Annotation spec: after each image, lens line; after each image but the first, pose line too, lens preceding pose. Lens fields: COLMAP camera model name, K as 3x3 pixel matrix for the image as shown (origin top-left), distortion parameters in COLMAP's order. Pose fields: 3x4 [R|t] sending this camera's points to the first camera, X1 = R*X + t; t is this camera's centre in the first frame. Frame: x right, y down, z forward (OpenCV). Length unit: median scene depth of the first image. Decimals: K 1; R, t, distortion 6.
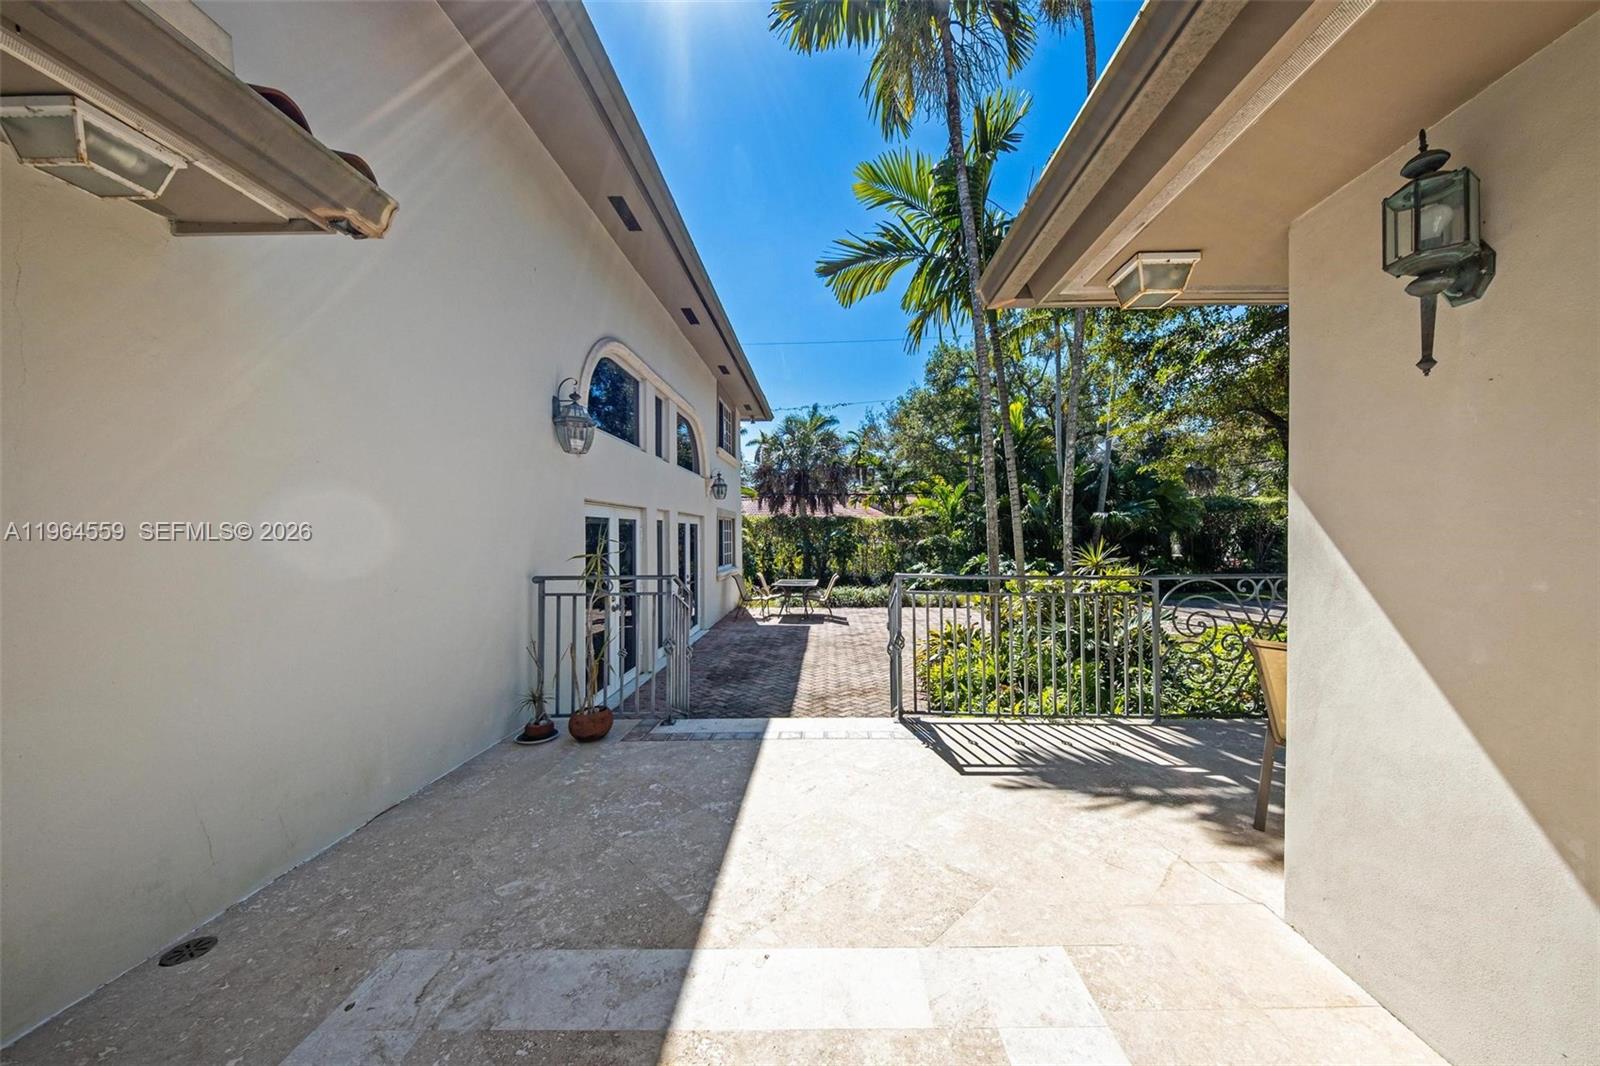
lens RADIAL K [[539.0, 0, 827.7], [0, 539.0, 529.0], [0, 0, 1]] dist [0.000480, -0.000003]
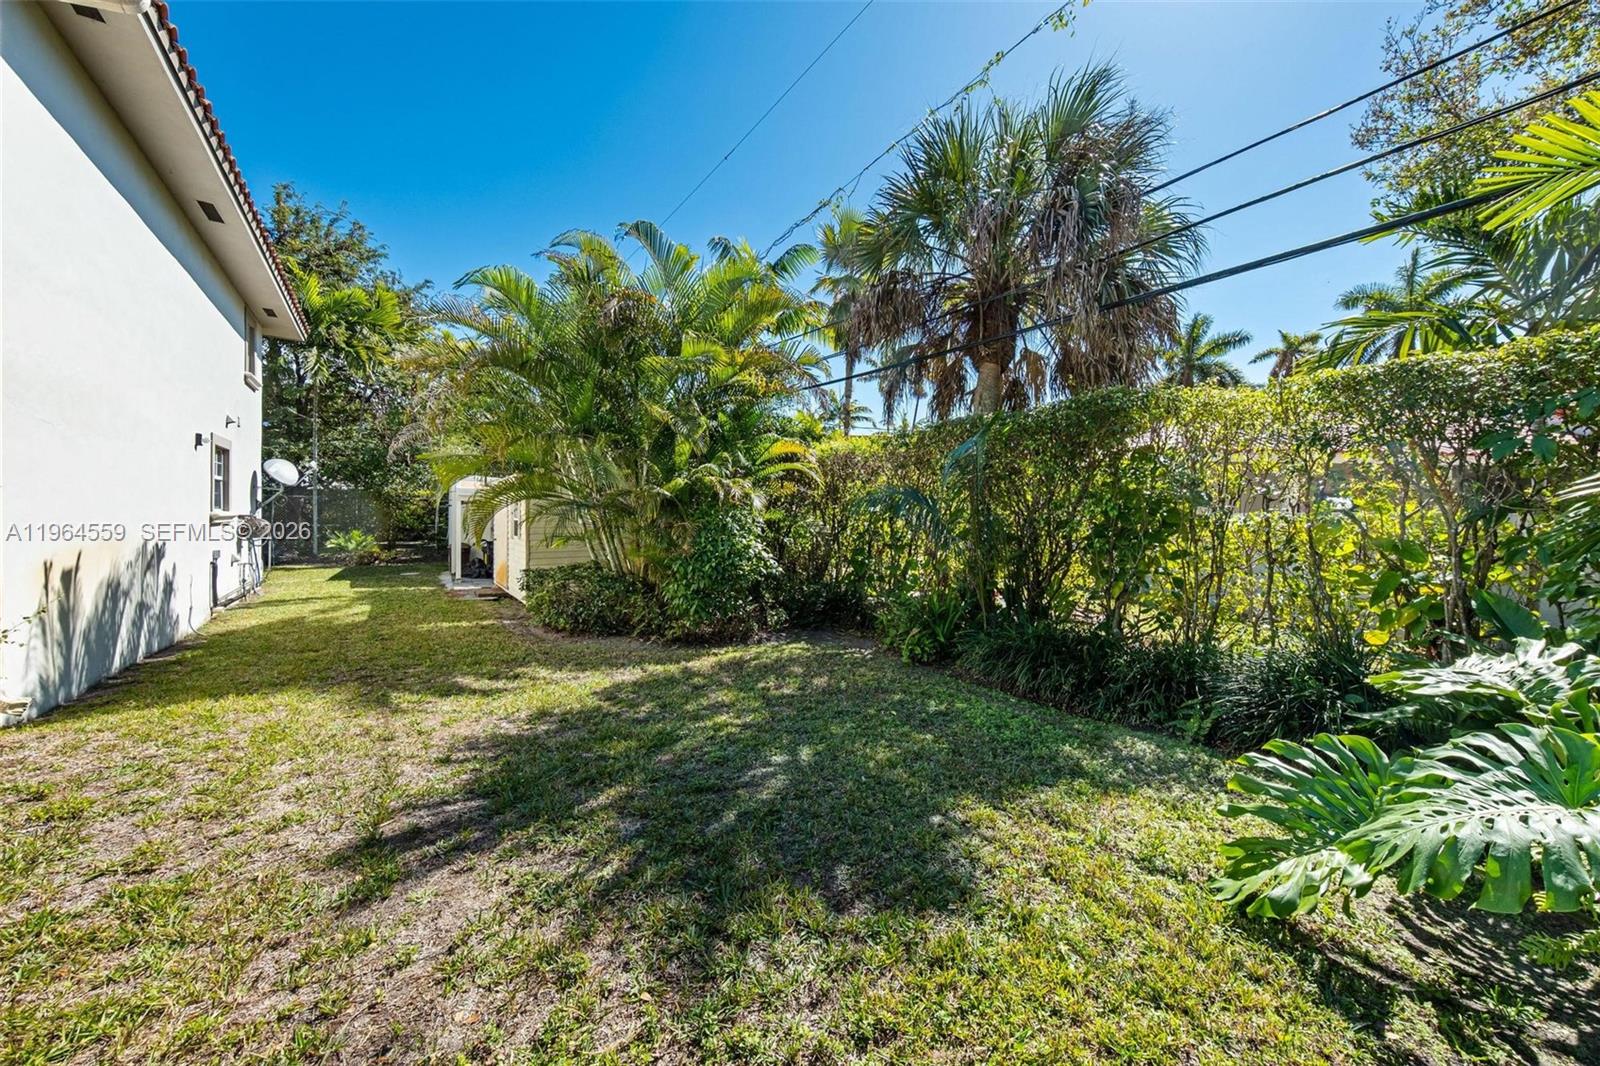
lens RADIAL K [[558.9, 0, 828.4], [0, 558.9, 523.5], [0, 0, 1]] dist [-0.001583, -0.000195]
pose [[0.609869, 0.019399, -0.792265, 0.255233], [-0.008097, 0.999801, 0.018248, 0.052813], [0.792461, -0.004714, 0.609905, 1.192501]]
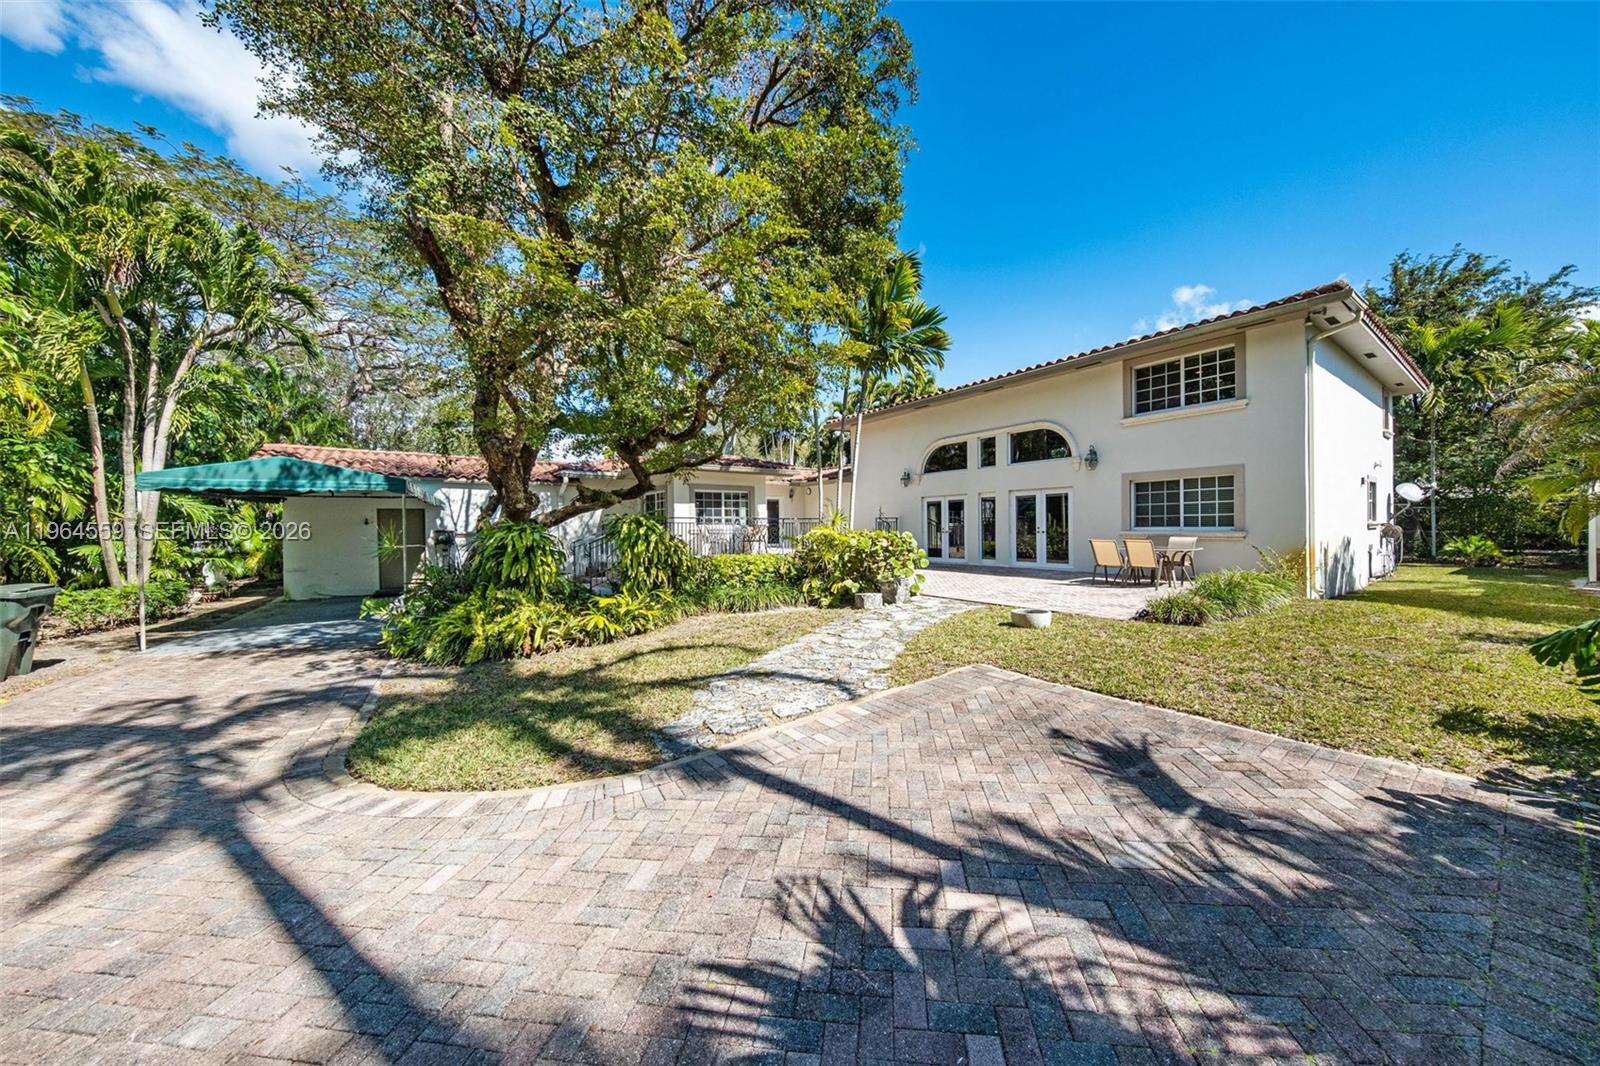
lens RADIAL K [[541.3, 0, 800.0], [0, 541.3, 533.0], [0, 0, 1]] dist [-0.006311, -0.000126]
pose [[-0.813844, 0.018043, -0.580803, 0.798370], [0.020991, 0.999778, 0.001646, 0.054640], [0.580704, -0.010852, -0.814043, 1.228686]]
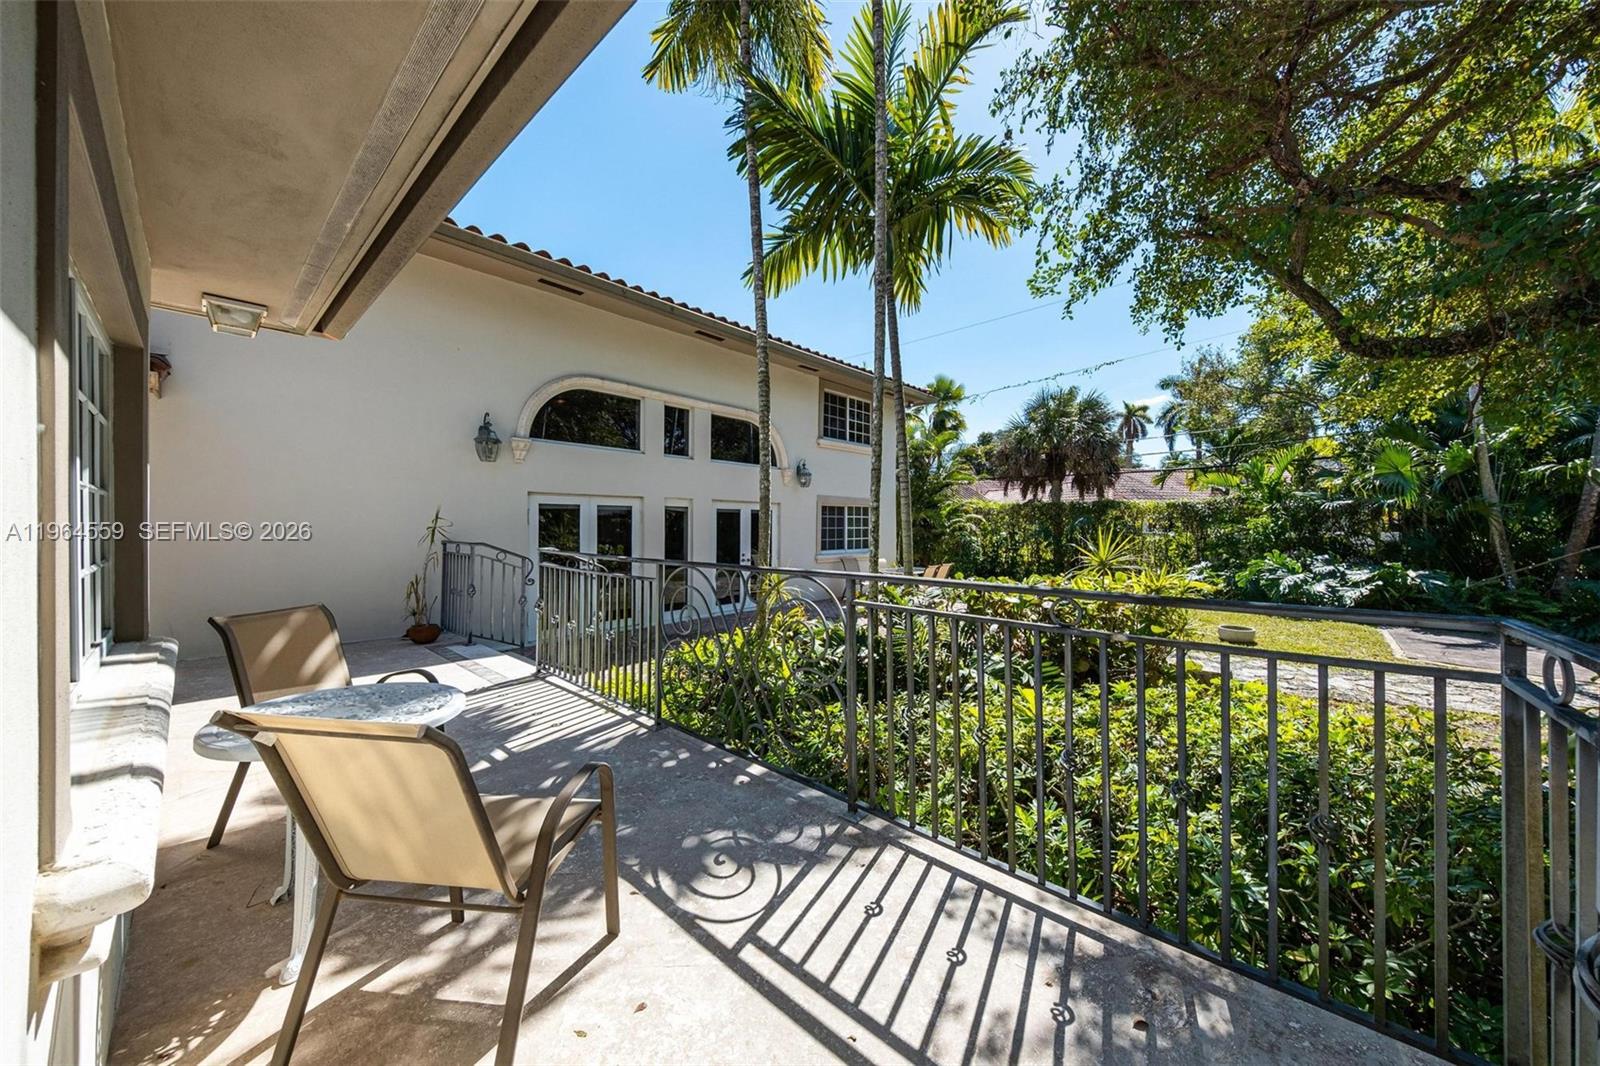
lens RADIAL K [[542.8, 0, 804.6], [0, 542.8, 526.7], [0, 0, 1]] dist [0.001359, -0.000040]
pose [[0.734235, 0.007422, -0.678854, 0.403470], [0.002143, 0.999910, 0.013250, 0.006919], [0.678892, -0.011183, 0.734153, 0.155123]]
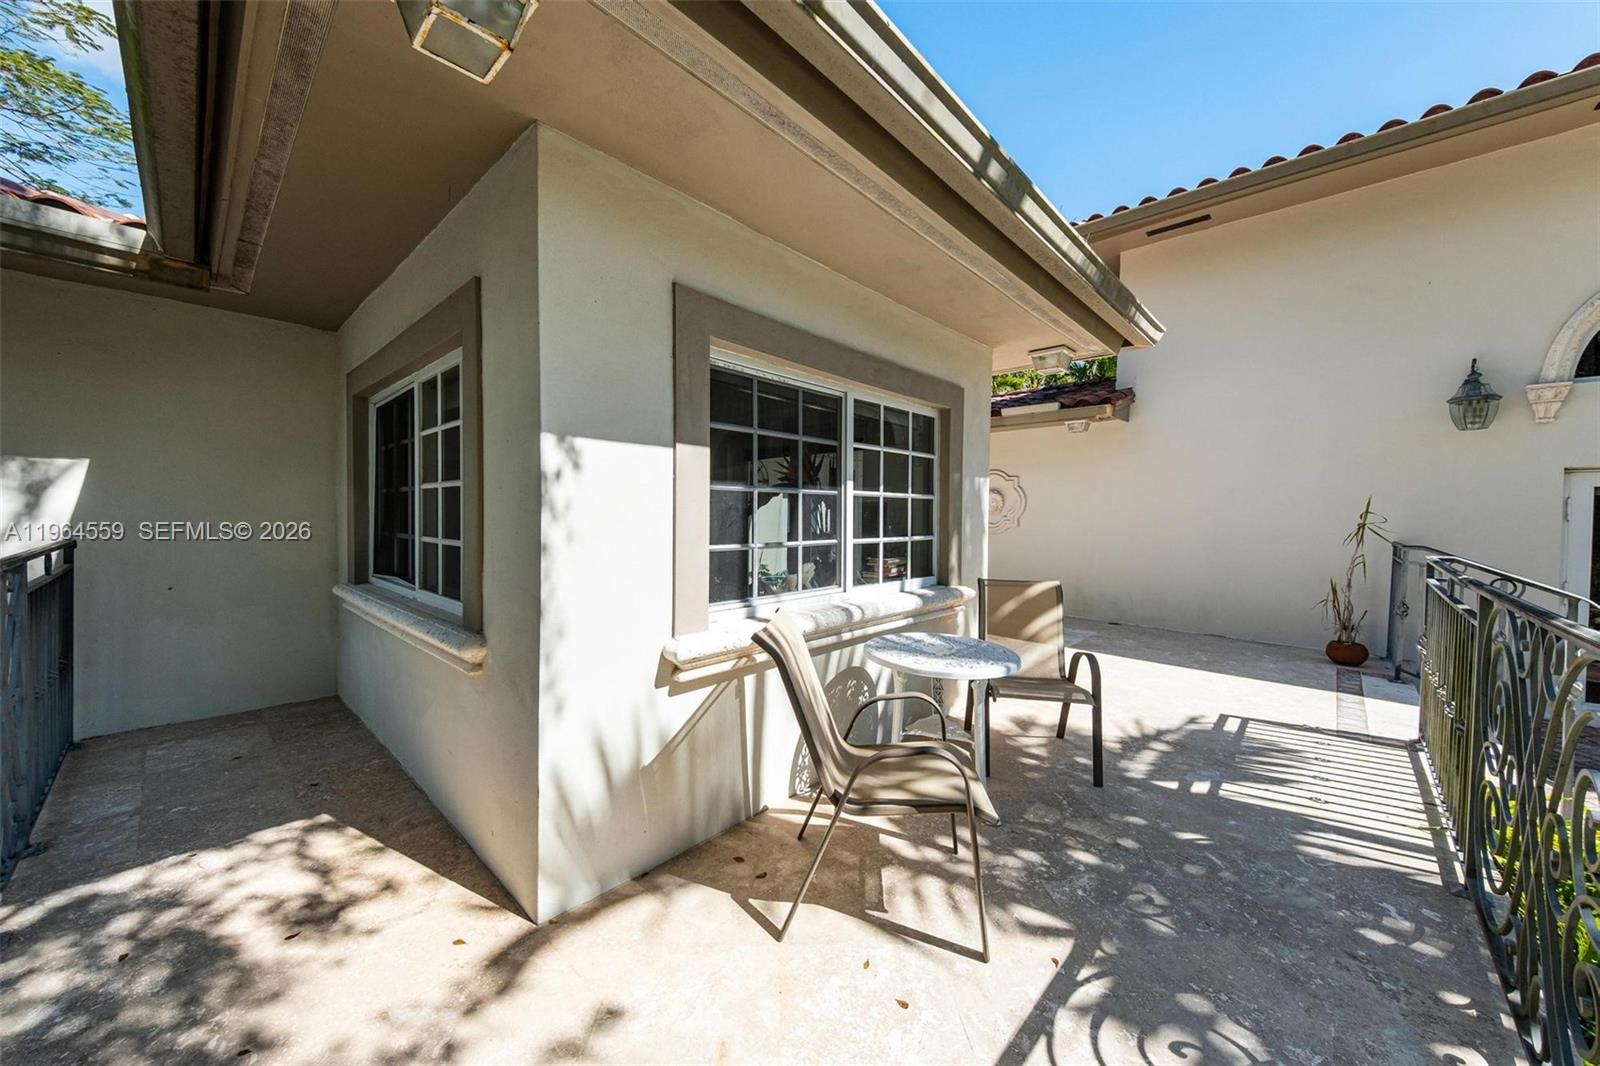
lens RADIAL K [[567.9, 0, 811.3], [0, 567.9, 519.9], [0, 0, 1]] dist [0.065026, -0.029305]
pose [[-0.676013, 0.004786, -0.736875, 0.403839], [0.001593, 0.999986, 0.005033, 0.008183], [0.736888, 0.002229, -0.676011, 0.271859]]
